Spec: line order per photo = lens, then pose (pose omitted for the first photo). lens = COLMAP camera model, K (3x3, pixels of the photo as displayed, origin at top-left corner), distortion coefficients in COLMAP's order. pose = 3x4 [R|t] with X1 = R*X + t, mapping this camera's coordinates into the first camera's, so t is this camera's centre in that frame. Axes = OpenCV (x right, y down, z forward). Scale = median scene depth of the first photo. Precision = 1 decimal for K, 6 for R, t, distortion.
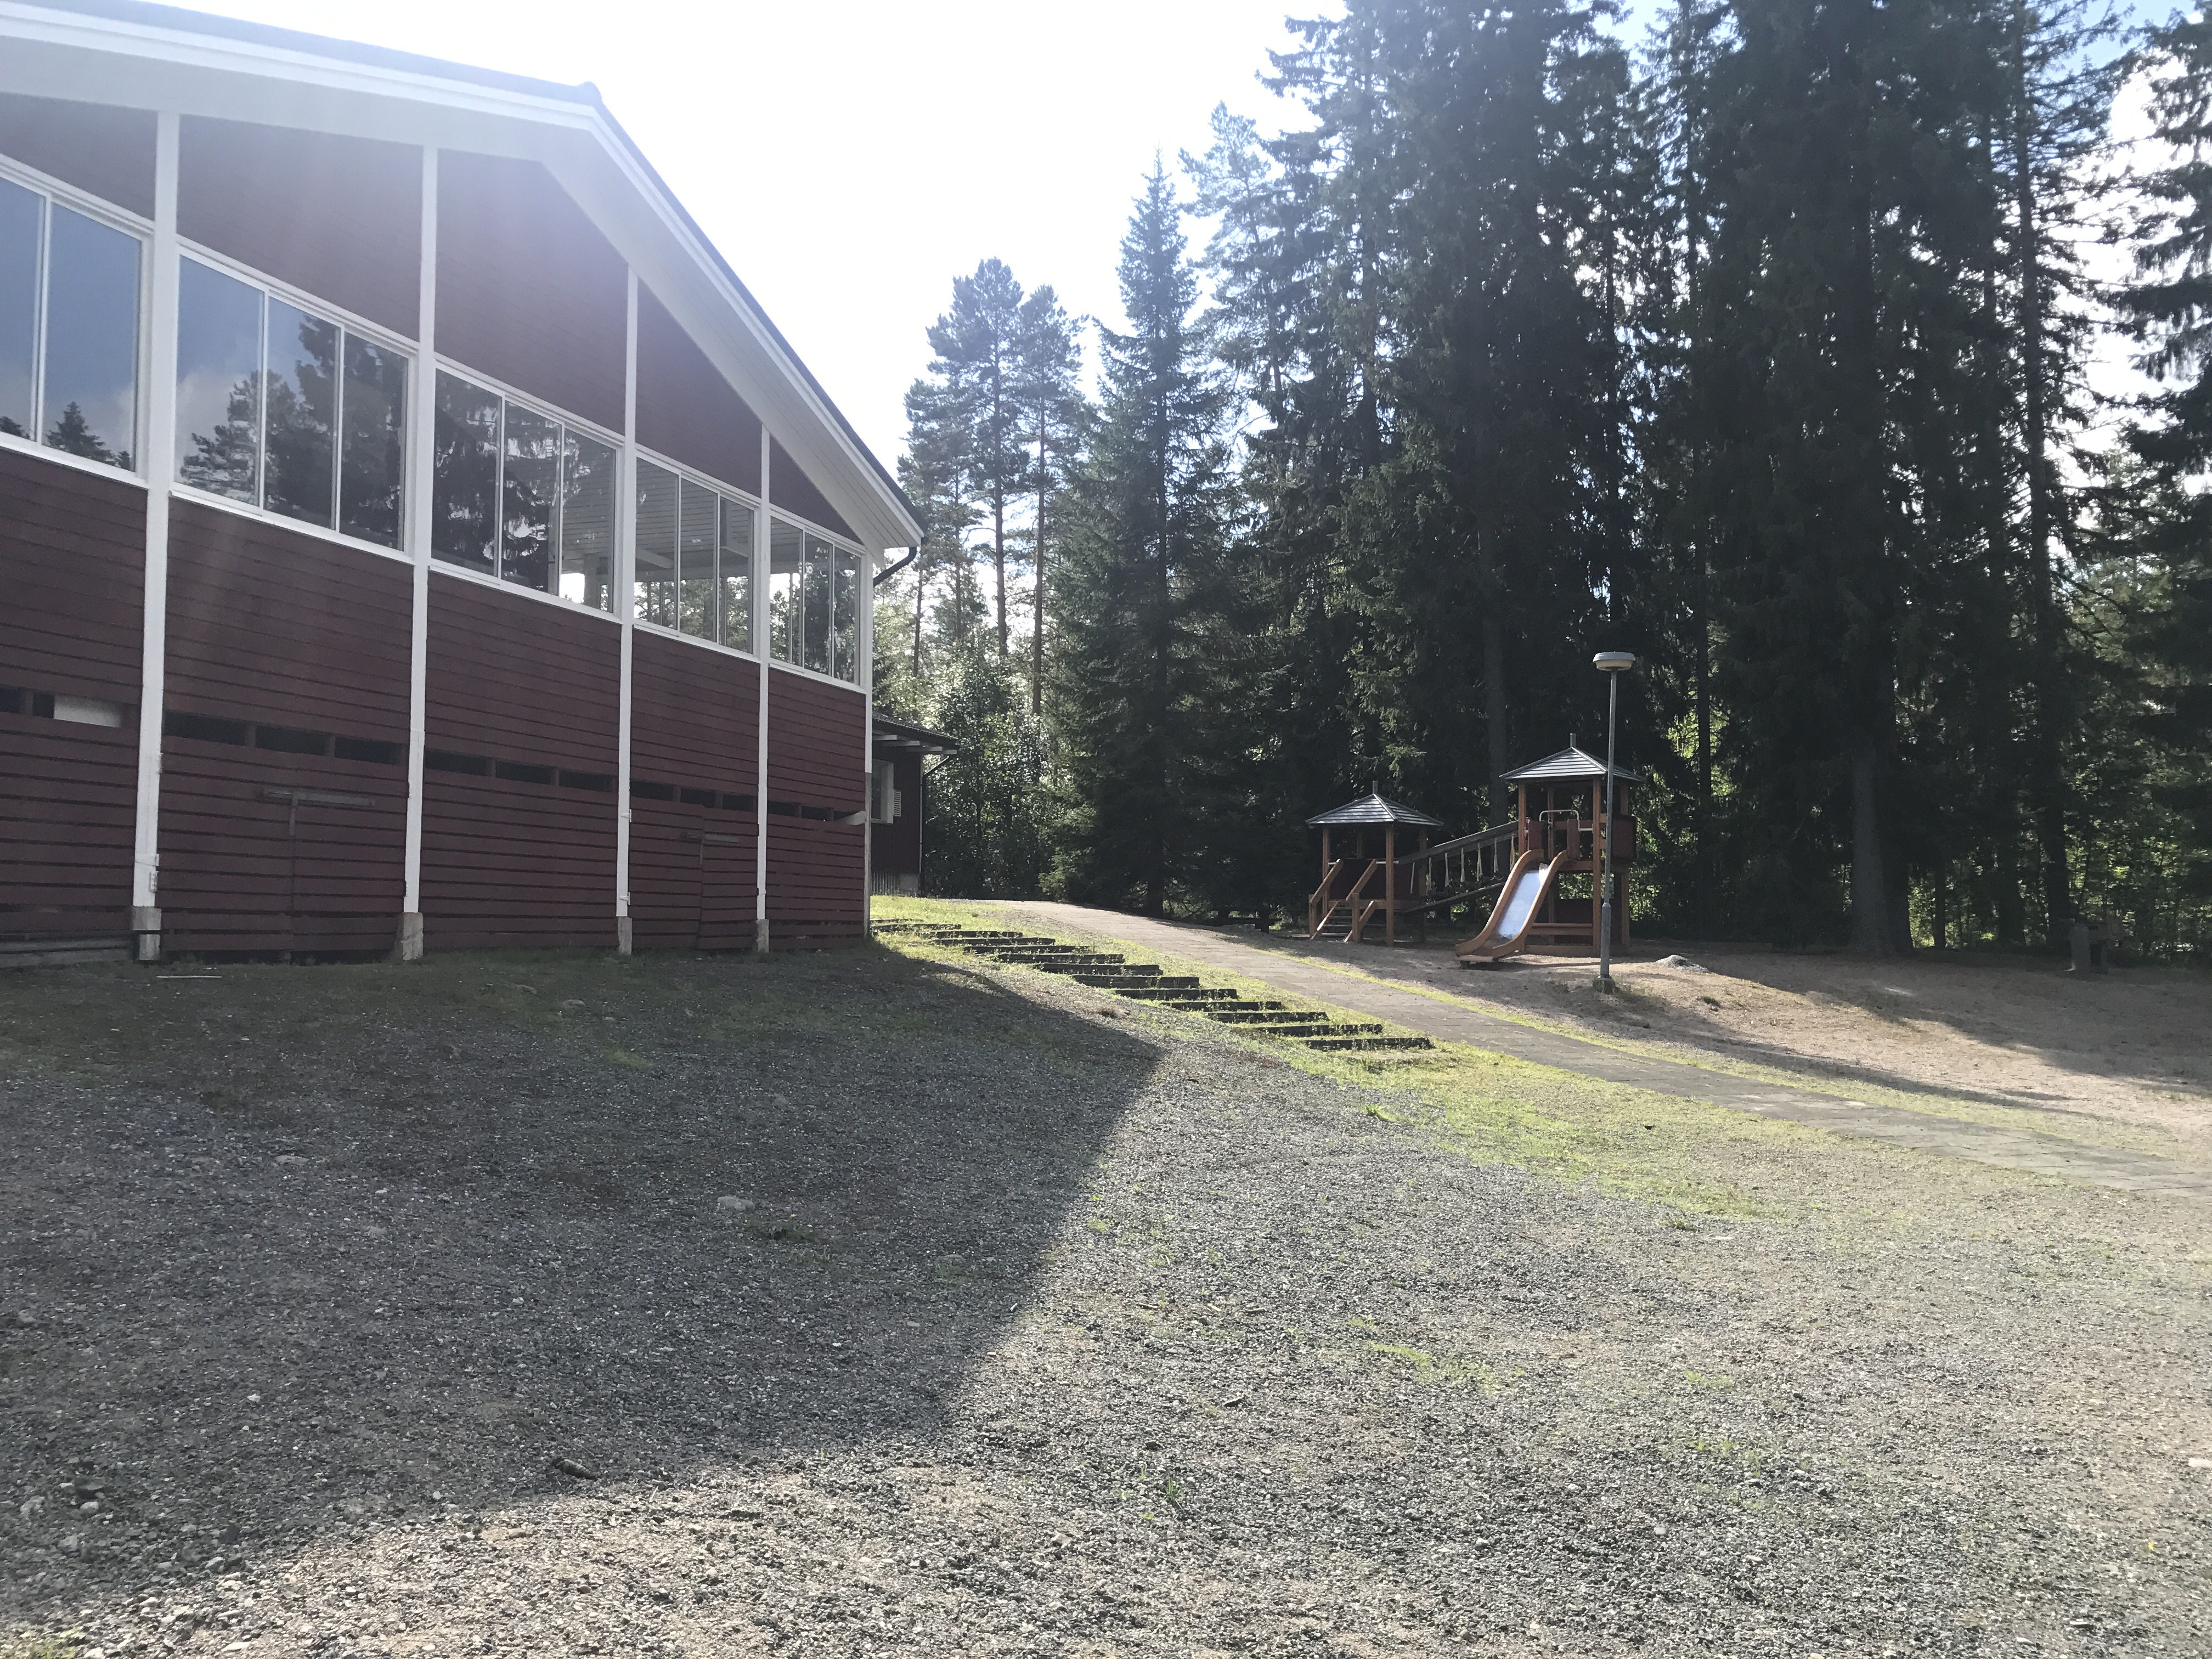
lens RADIAL K [[1792.5, 0, 1106.0], [0, 1792.5, 829.5], [0, 0, 1]] dist [0.000225, -0.002364]
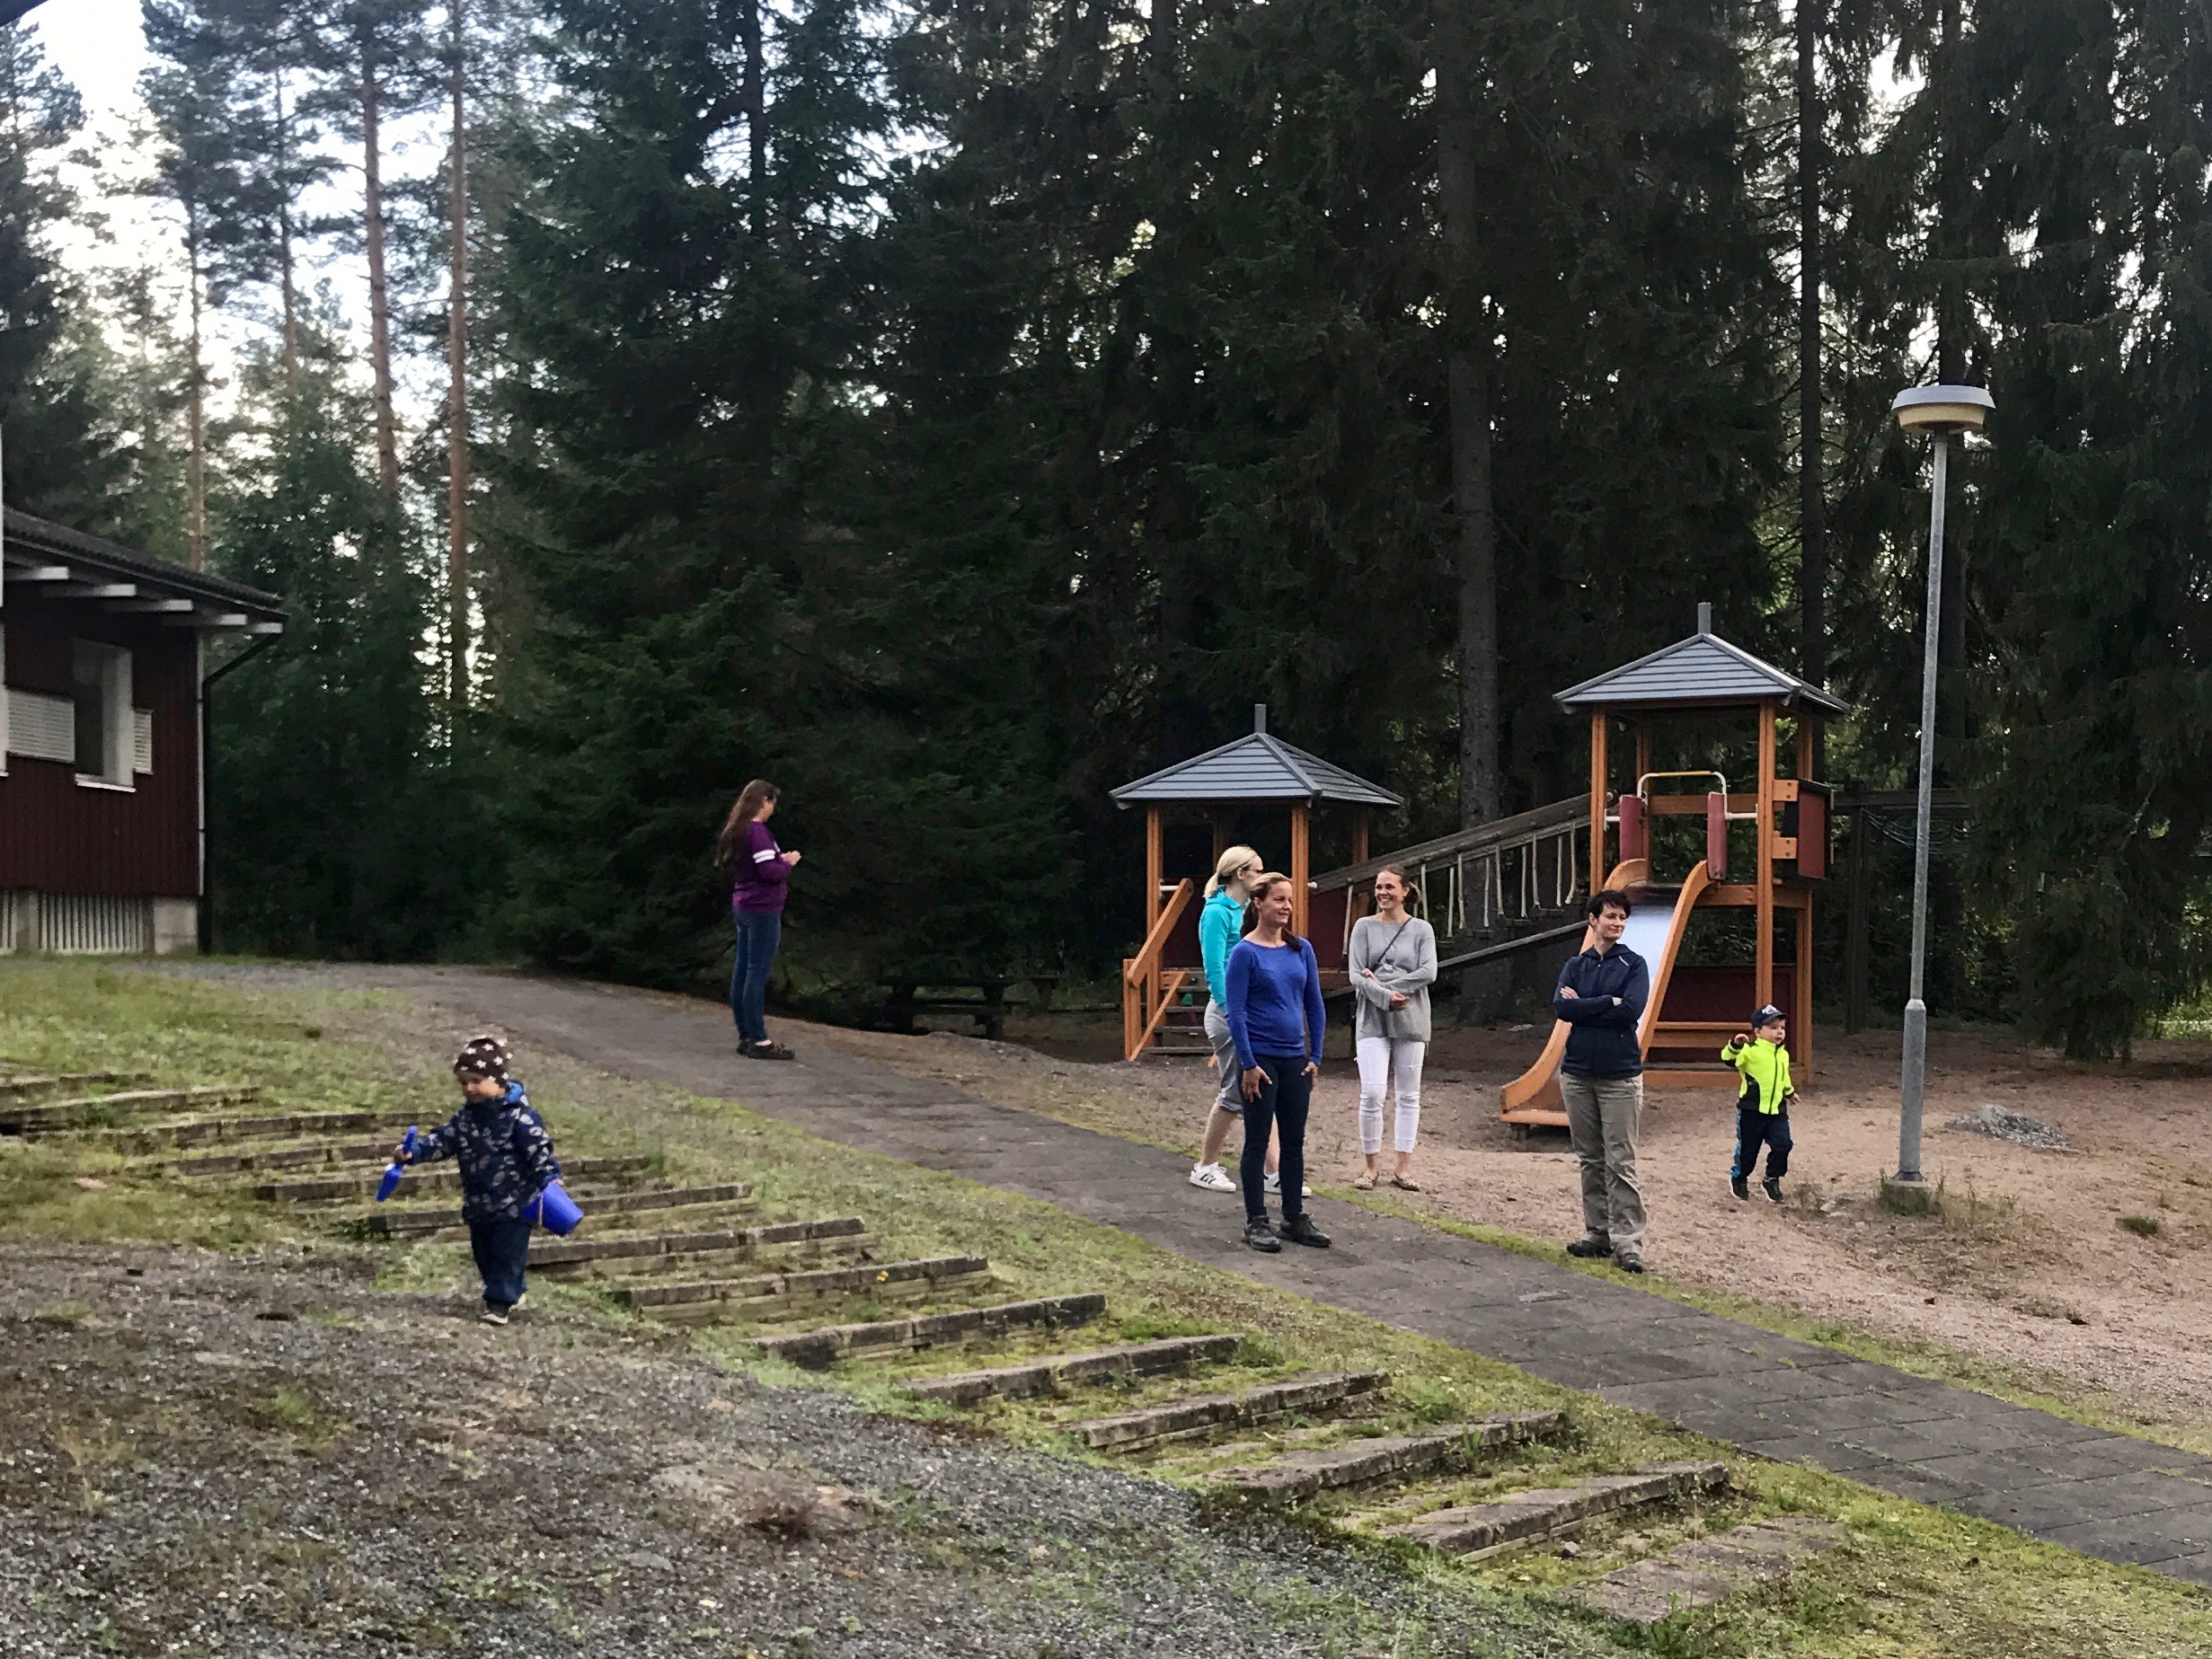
lens RADIAL K [[1792.3, 0, 1106.0], [0, 1792.3, 829.5], [0, 0, 1]] dist [0.000225, -0.002364]
pose [[0.954984, -0.005881, 0.296600, -0.014310], [-0.003795, 0.999480, 0.032035, -0.007859], [-0.296634, -0.031719, 0.954464, 0.476279]]
